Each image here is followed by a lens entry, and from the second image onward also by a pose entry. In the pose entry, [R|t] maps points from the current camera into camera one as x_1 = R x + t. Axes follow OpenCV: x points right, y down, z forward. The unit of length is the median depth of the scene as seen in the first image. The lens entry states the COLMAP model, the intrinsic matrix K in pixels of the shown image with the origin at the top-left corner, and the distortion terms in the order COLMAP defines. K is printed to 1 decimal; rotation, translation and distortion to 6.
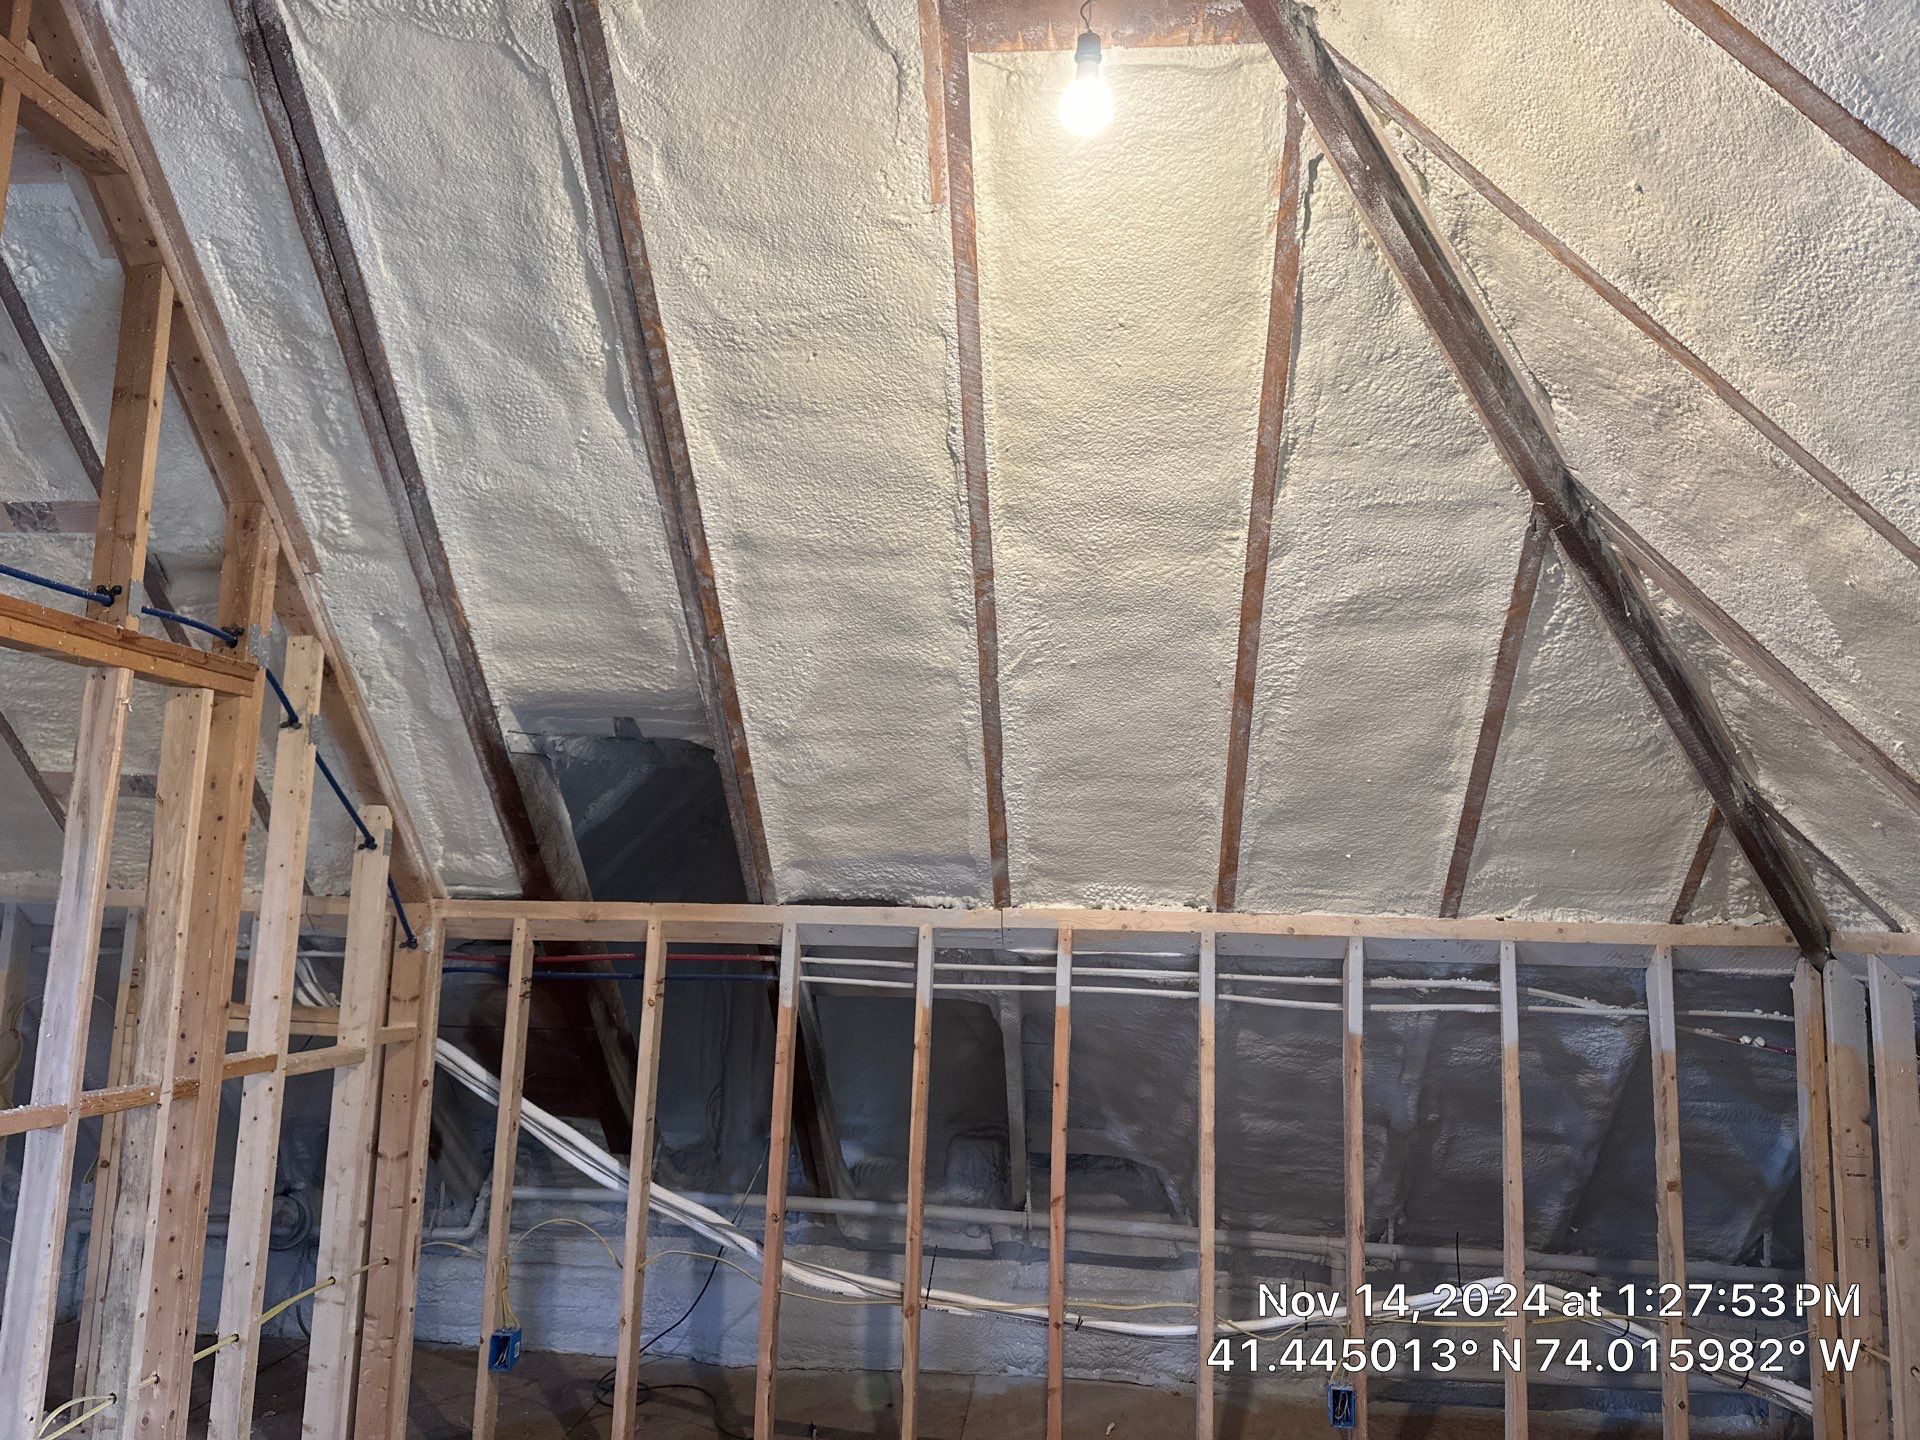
lens RADIAL K [[1341.0, 0, 1019.9], [0, 1341.0, 715.1], [0, 0, 1]] dist [0.074546, -0.084439]
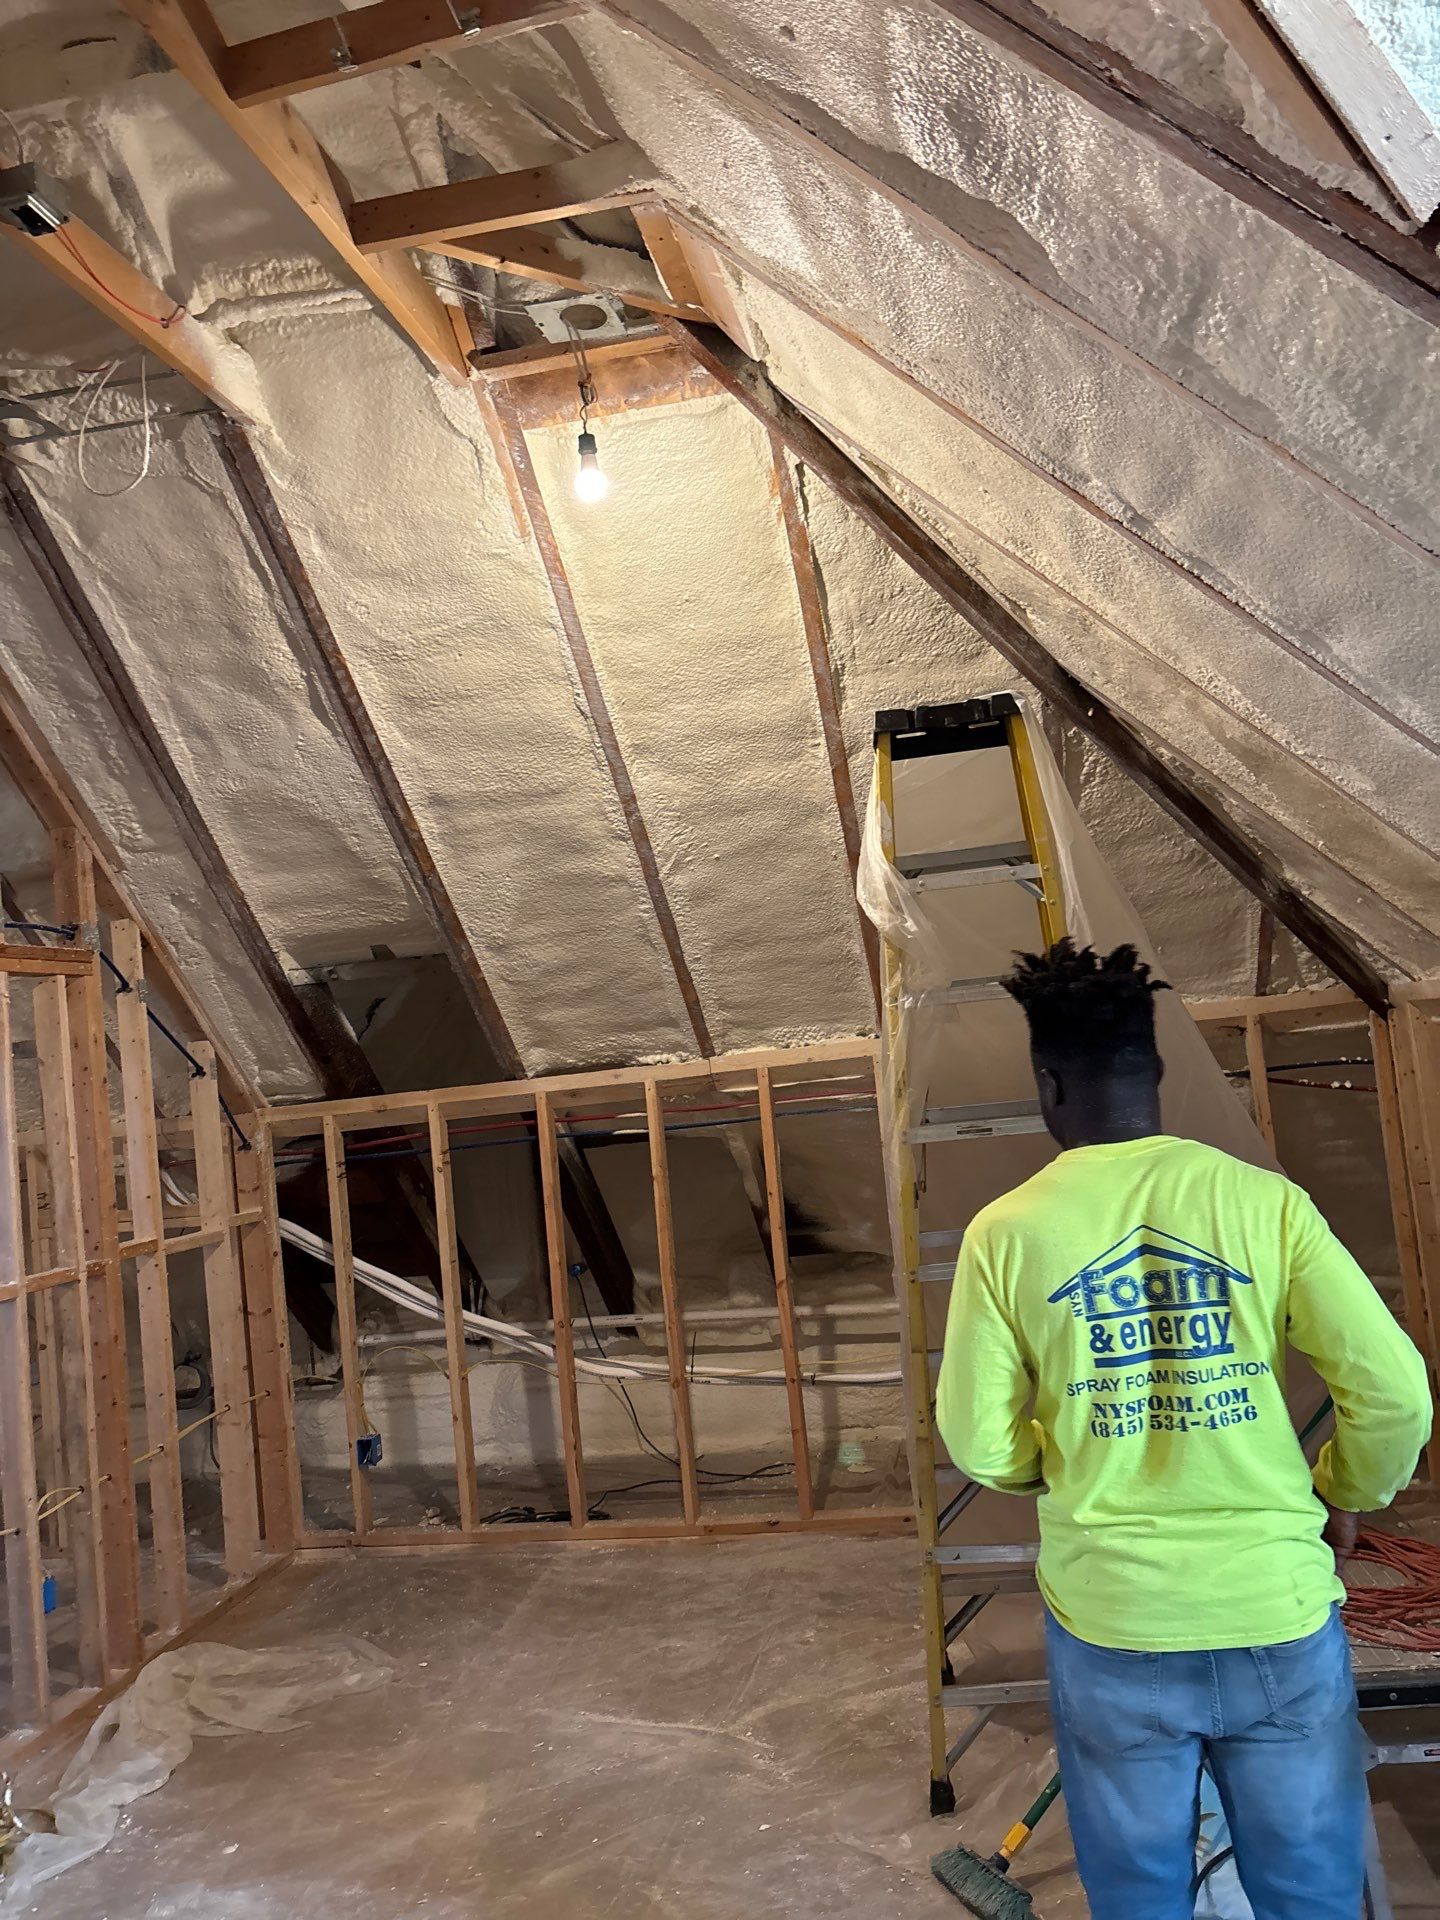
lens RADIAL K [[1352.3, 0, 723.0], [0, 1352.3, 959.7], [0, 0, 1]] dist [0.061344, -0.075336]
pose [[0.987303, -0.135531, -0.082849, 0.145365], [0.141211, 0.987708, 0.067027, -0.029475], [0.072746, -0.077875, 0.994306, -0.259502]]
